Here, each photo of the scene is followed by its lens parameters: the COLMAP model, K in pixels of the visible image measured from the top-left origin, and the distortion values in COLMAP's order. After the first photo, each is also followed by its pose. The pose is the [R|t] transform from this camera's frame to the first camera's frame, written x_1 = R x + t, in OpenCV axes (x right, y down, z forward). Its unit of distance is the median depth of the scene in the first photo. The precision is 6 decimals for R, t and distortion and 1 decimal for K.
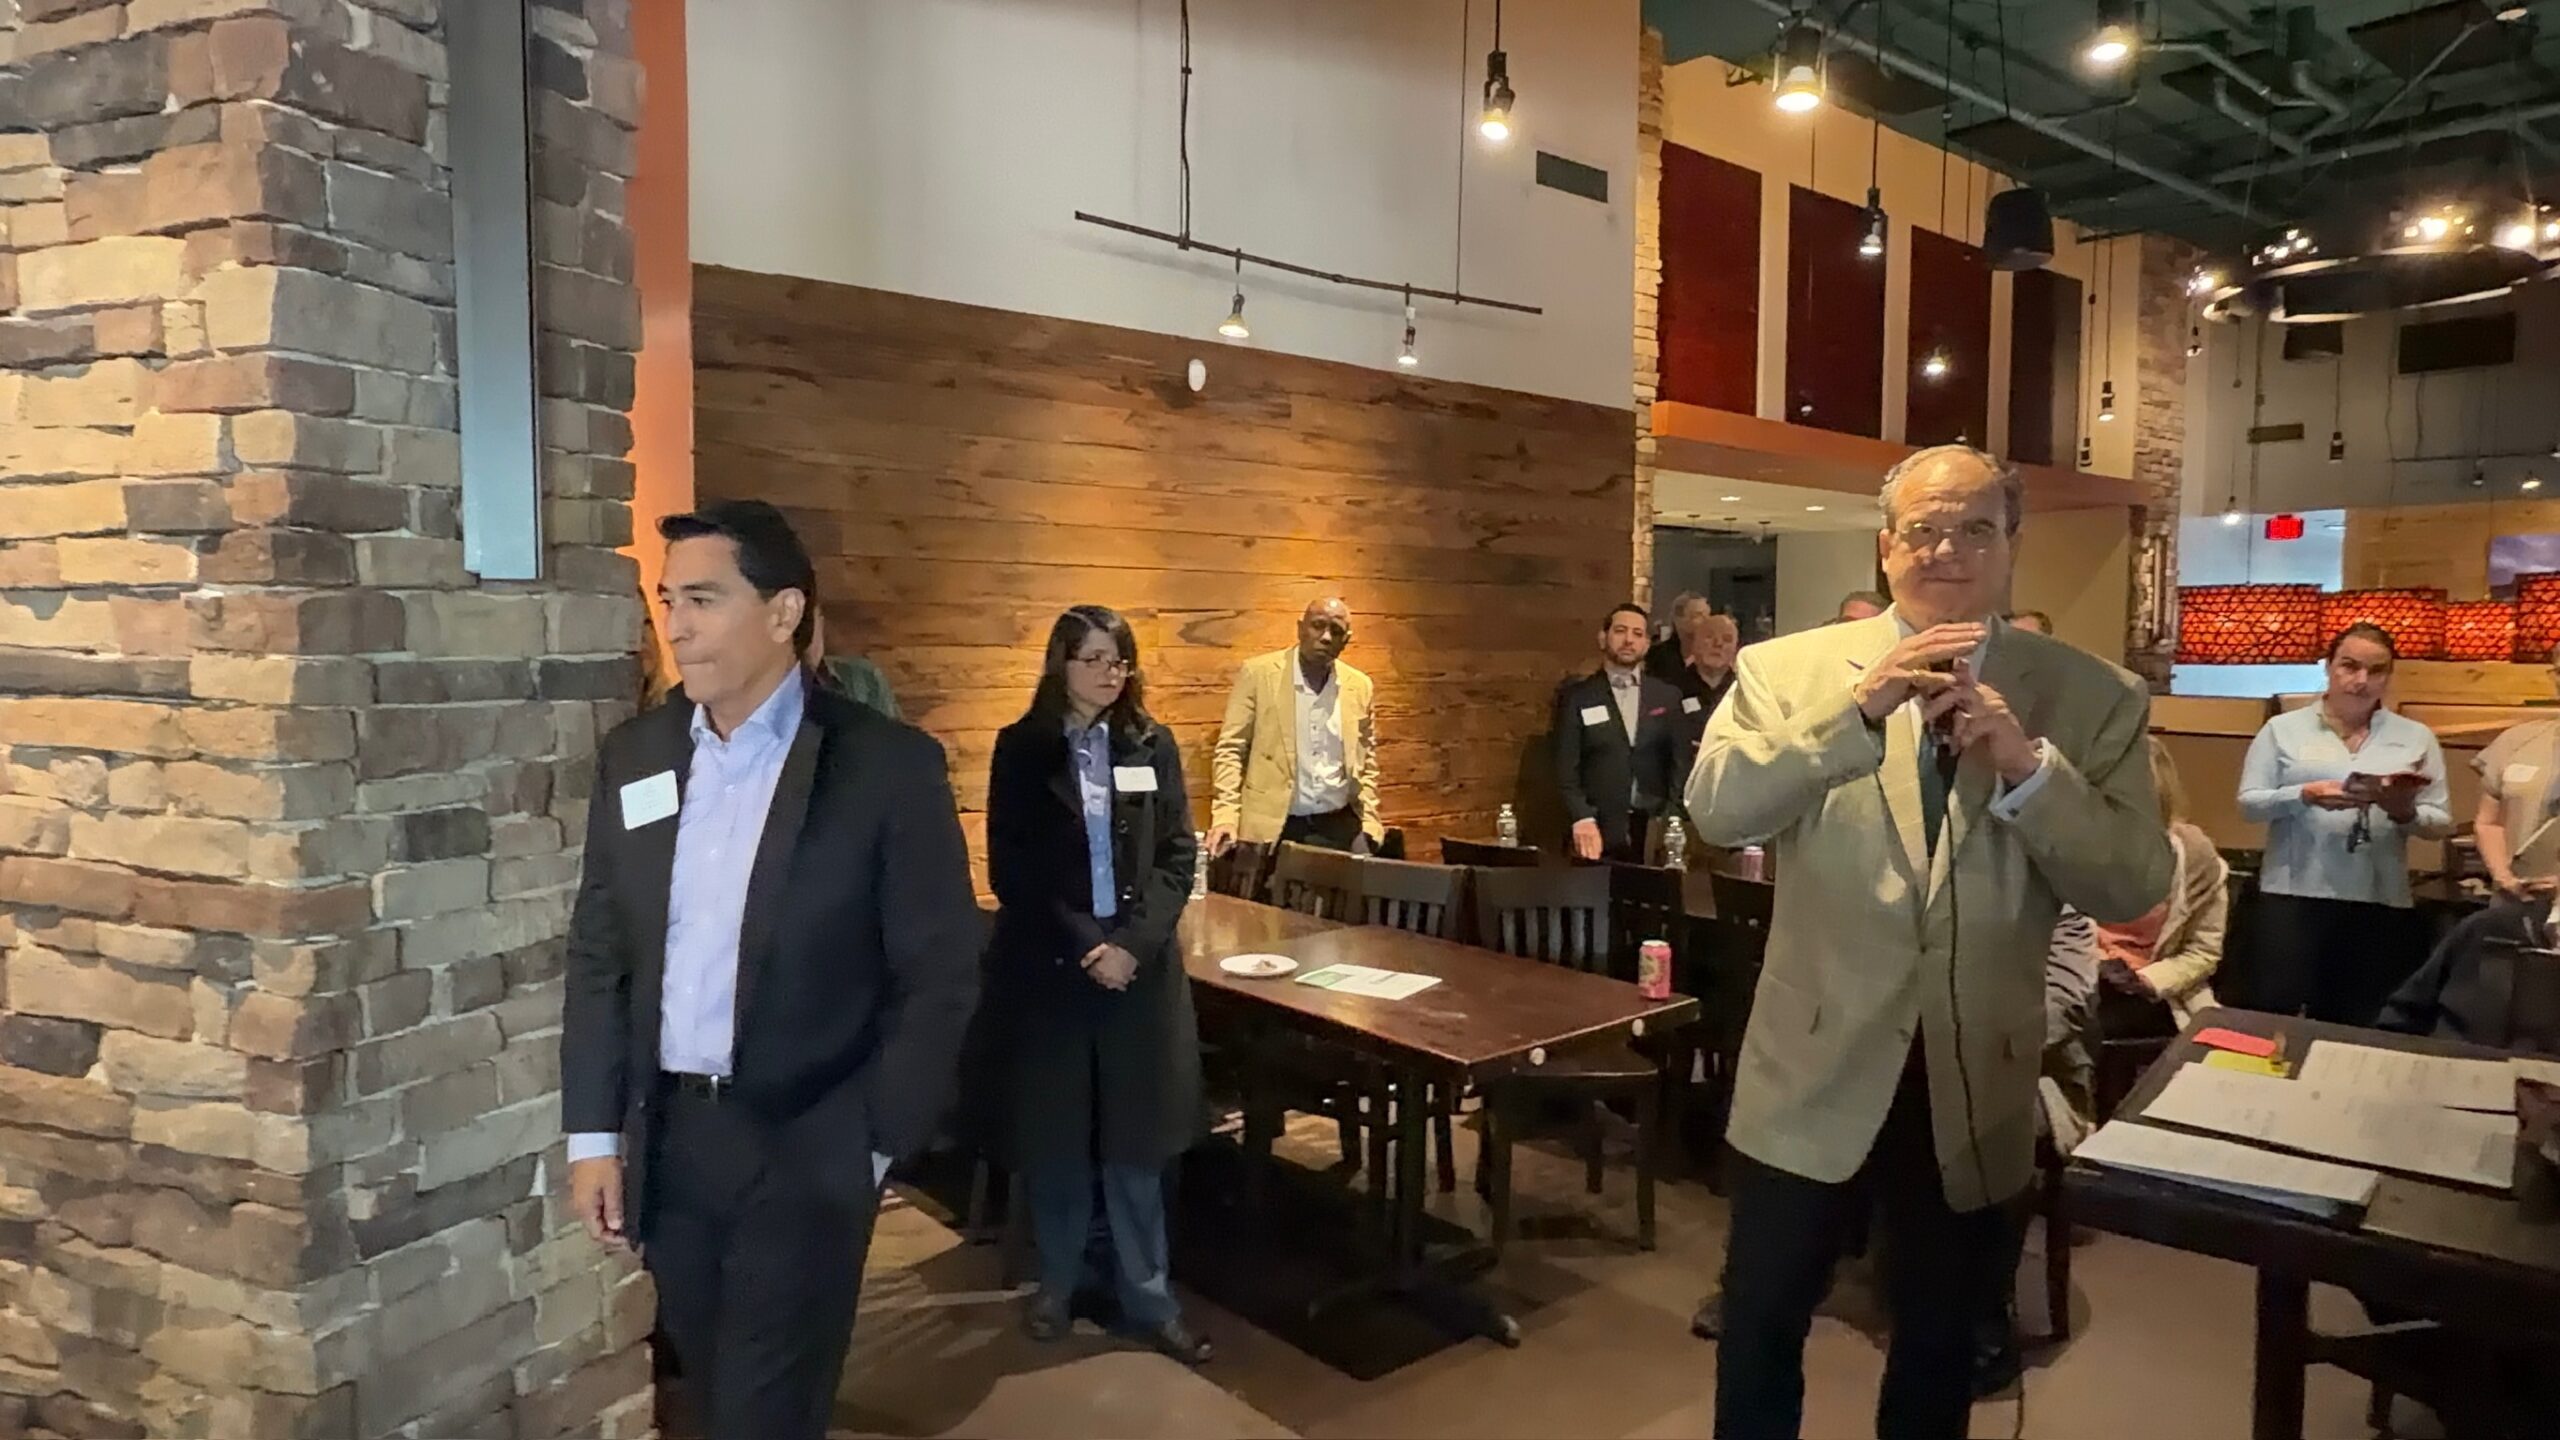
lens RADIAL K [[1558.5, 0, 1281.1], [0, 1558.5, 739.0], [0, 0, 1]] dist [-0.026143, 0.027343]
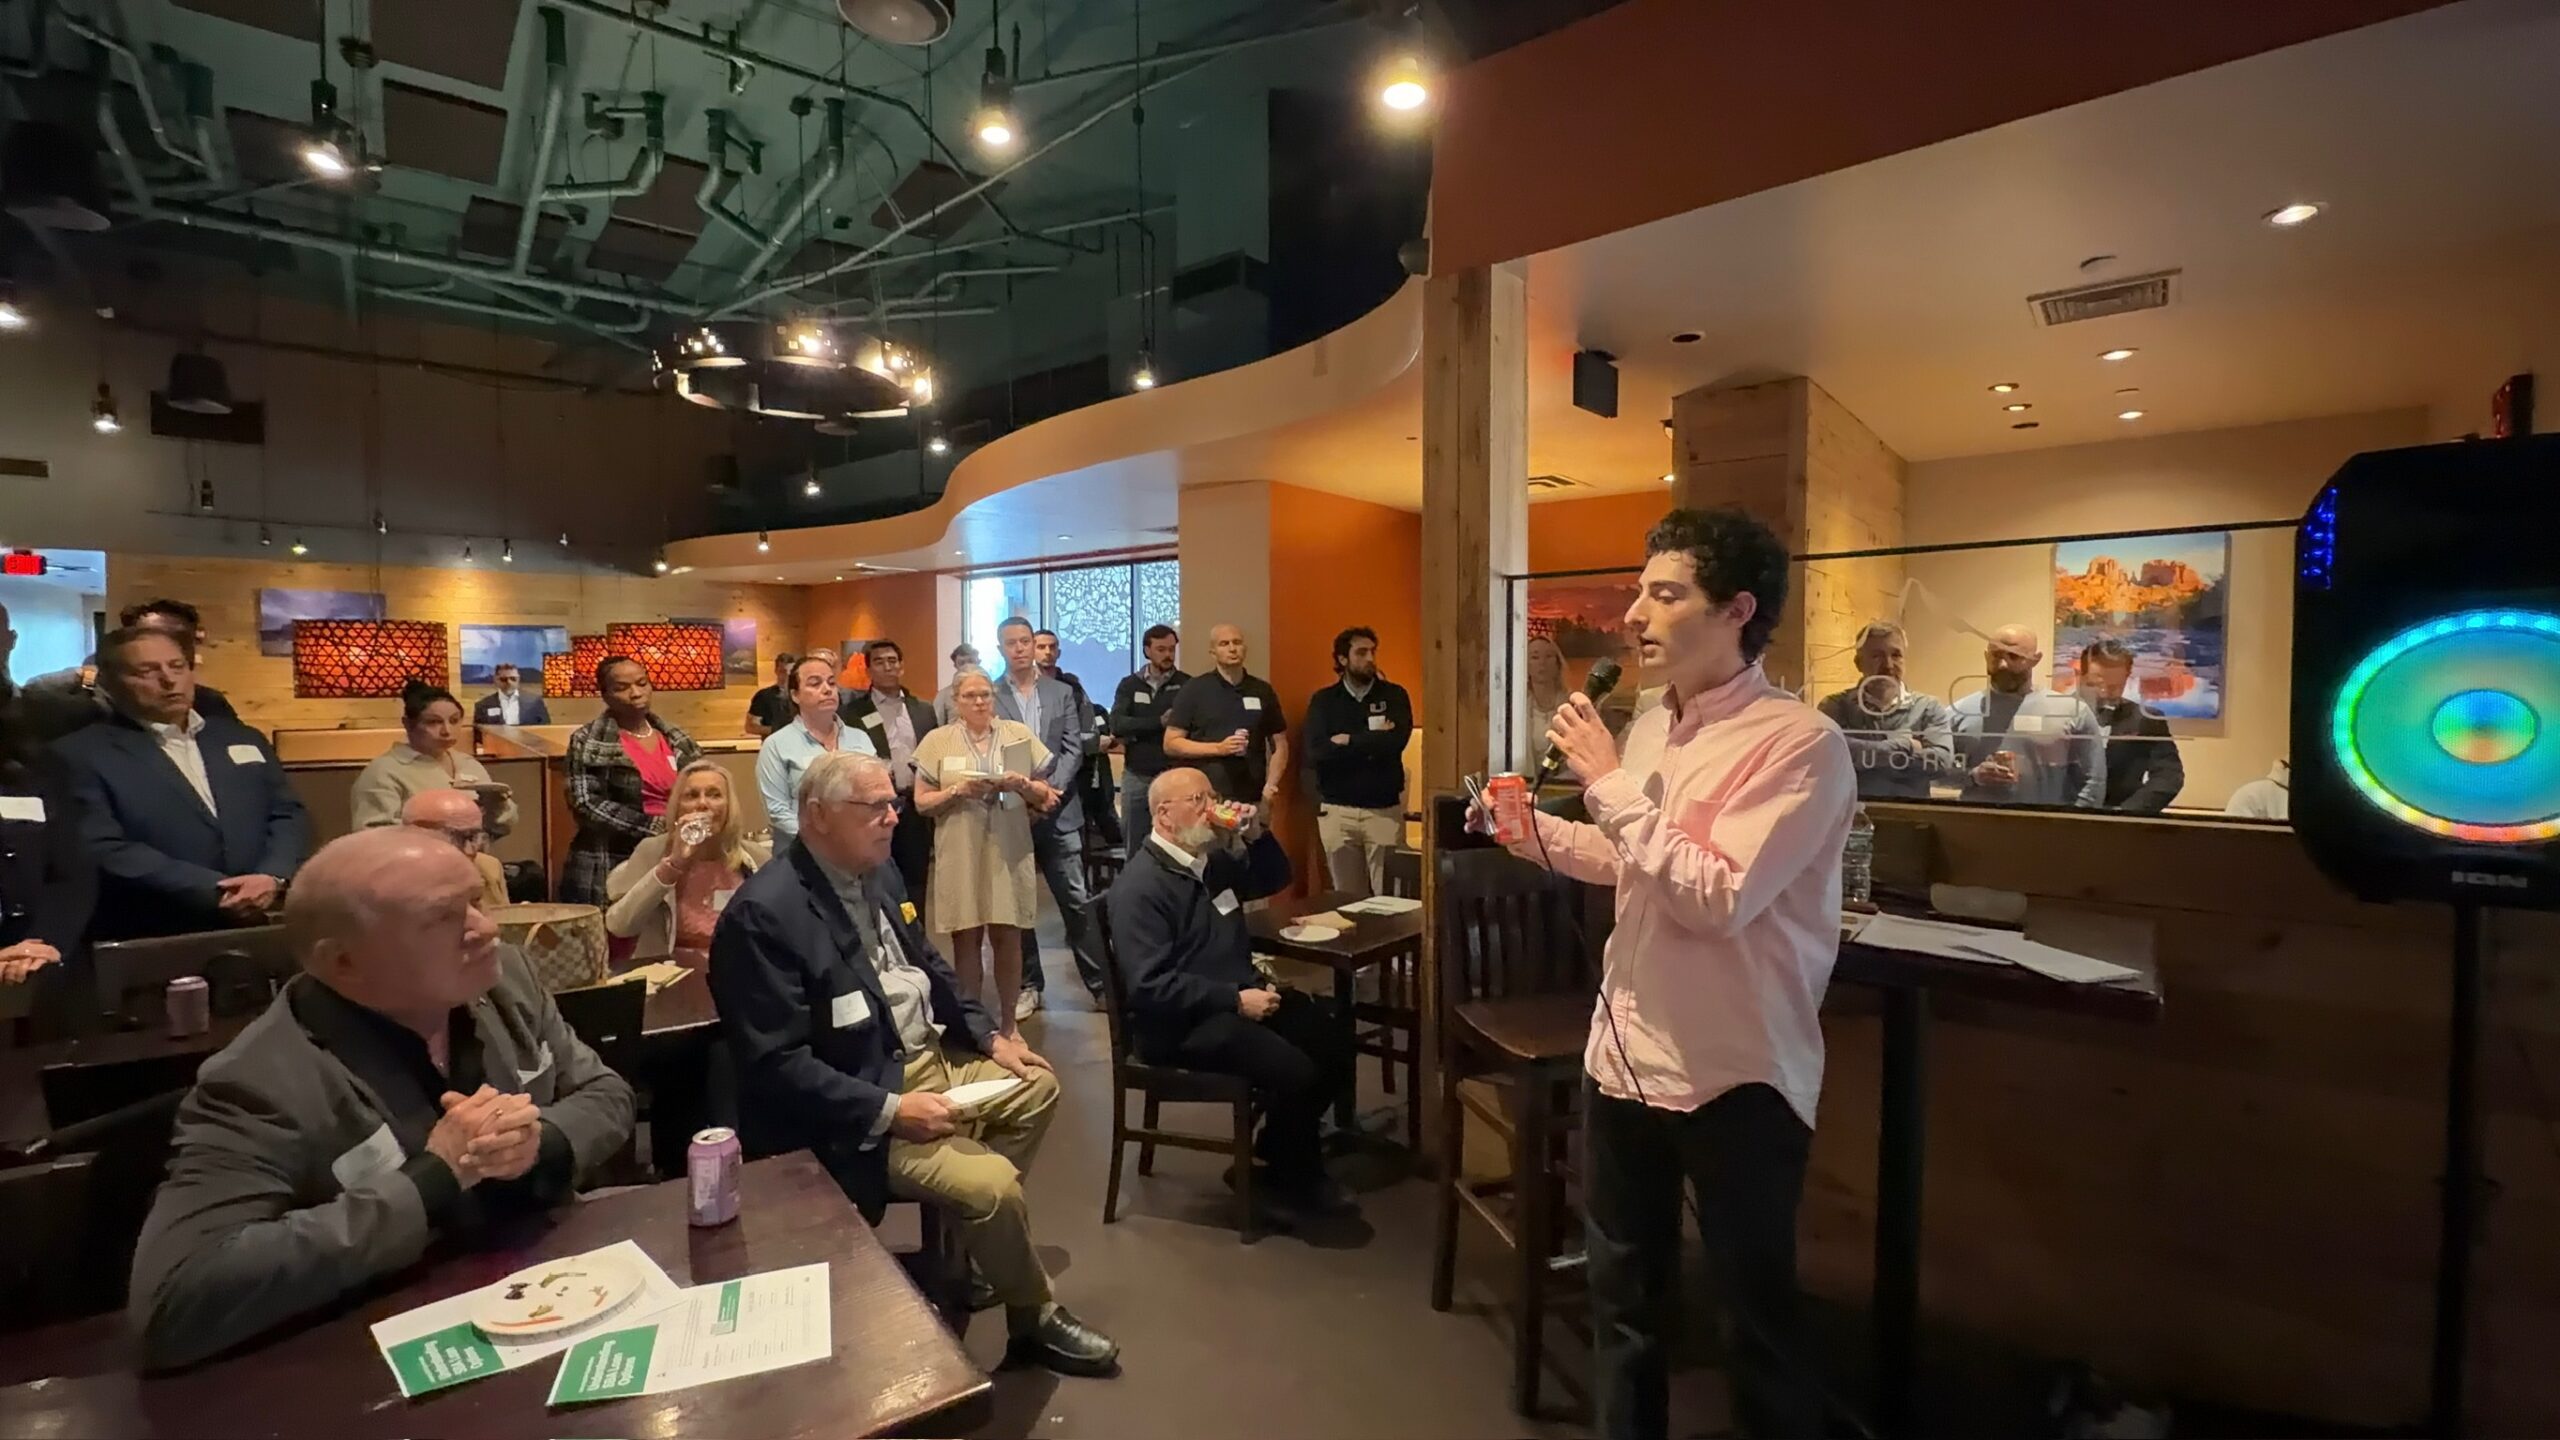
lens RADIAL K [[1112.2, 0, 1275.4], [0, 1112.2, 725.1], [0, 0, 1]] dist [-0.006293, 0.003497]
pose [[0.001418, -0.046676, 0.998909, -0.178422], [0.068165, 0.996591, 0.046471, -0.030815], [-0.997673, 0.068025, 0.004595, 0.539169]]
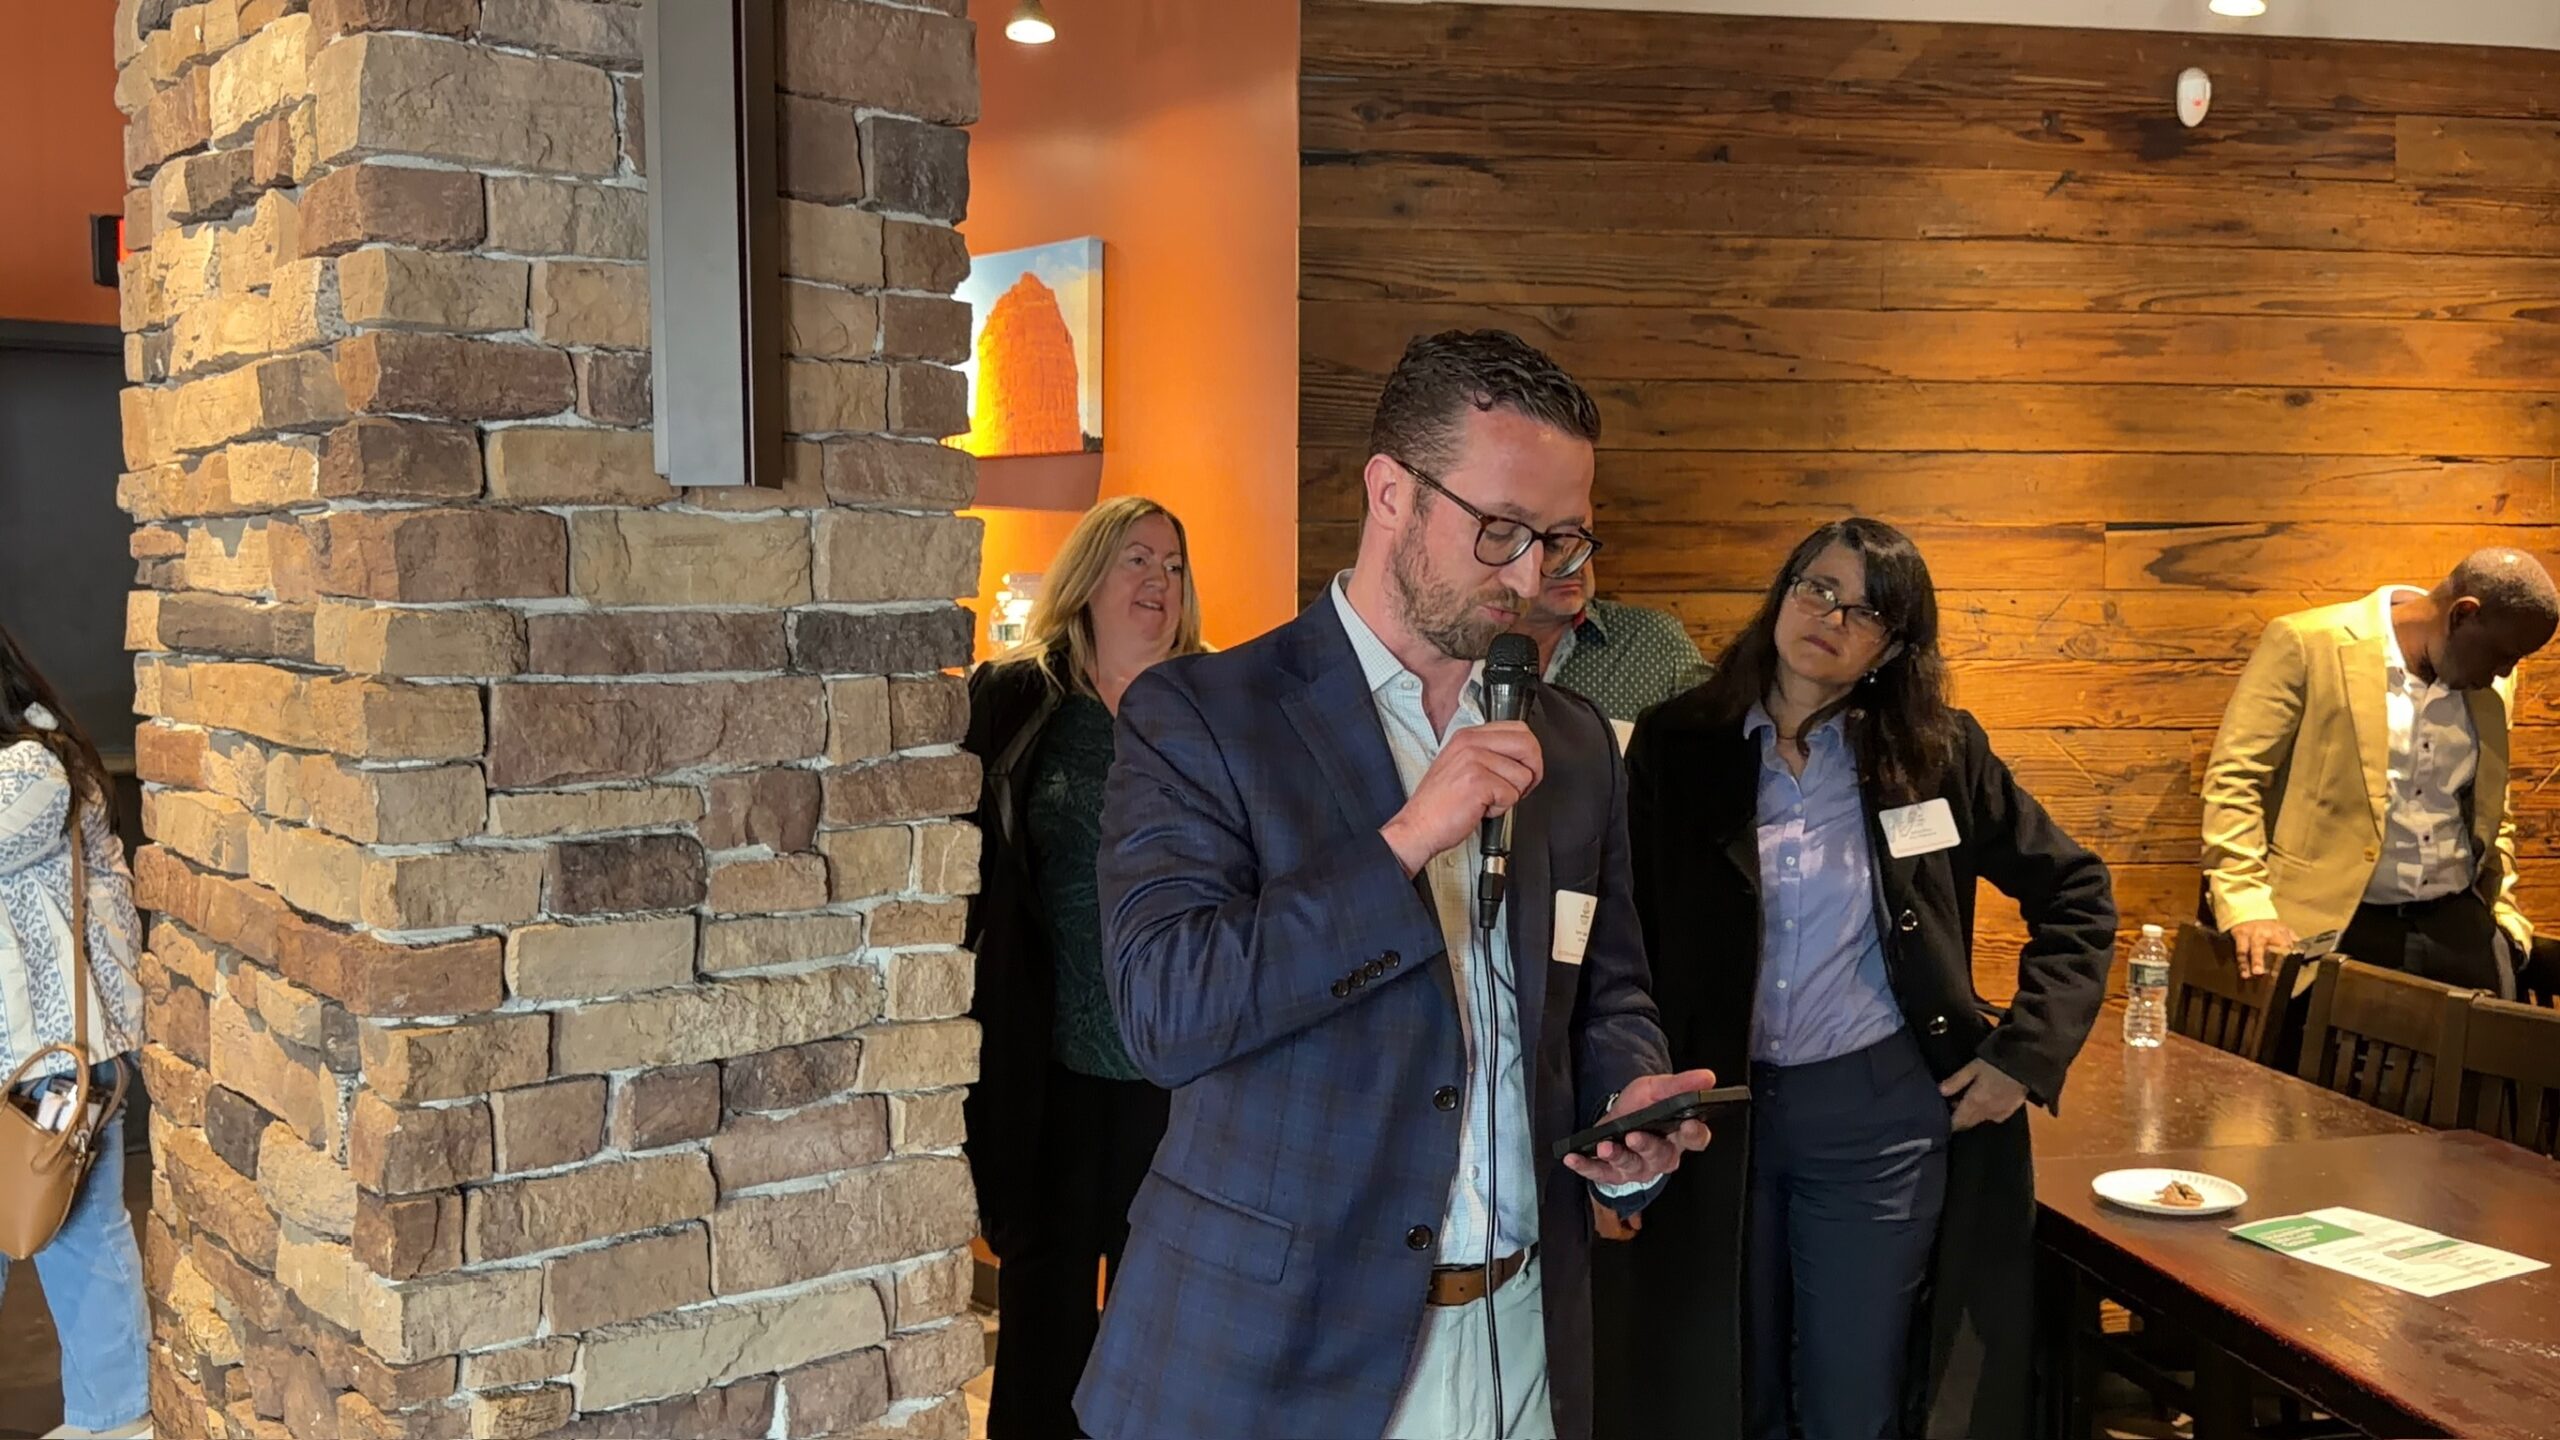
lens RADIAL K [[2337.0, 0, 1272.4], [0, 2337.0, 744.4], [0, 0, 1]] dist [0.013135, 0.000000]
pose [[0.865503, 0.024174, -0.500321, 0.090186], [-0.023505, 0.999695, 0.007641, -0.003642], [0.500353, 0.005146, 0.865806, 0.127725]]
